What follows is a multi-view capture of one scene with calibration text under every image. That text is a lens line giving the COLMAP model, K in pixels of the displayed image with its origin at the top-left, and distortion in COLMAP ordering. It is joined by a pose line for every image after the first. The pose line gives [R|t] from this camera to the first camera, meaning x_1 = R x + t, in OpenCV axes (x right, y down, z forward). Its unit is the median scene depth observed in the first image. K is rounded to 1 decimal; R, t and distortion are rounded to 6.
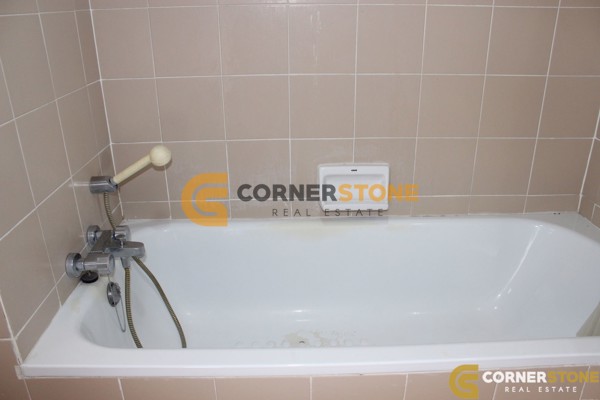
lens RADIAL K [[495.2, 0, 301.1], [0, 495.2, 200.8], [0, 0, 1]] dist [-0.110775, 0.020237]
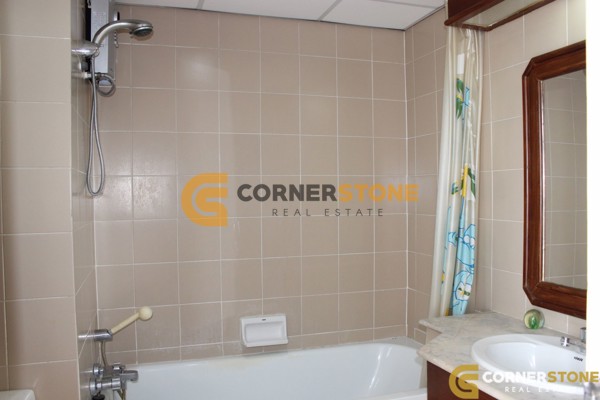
lens RADIAL K [[495.2, 0, 300.6], [0, 495.2, 200.3], [0, 0, 1]] dist [-0.110775, 0.020237]
pose [[0.961465, -0.005896, 0.274865, -0.200168], [0.108718, 0.926434, -0.360417, 0.156658], [-0.252519, 0.376411, 0.891375, -0.527427]]
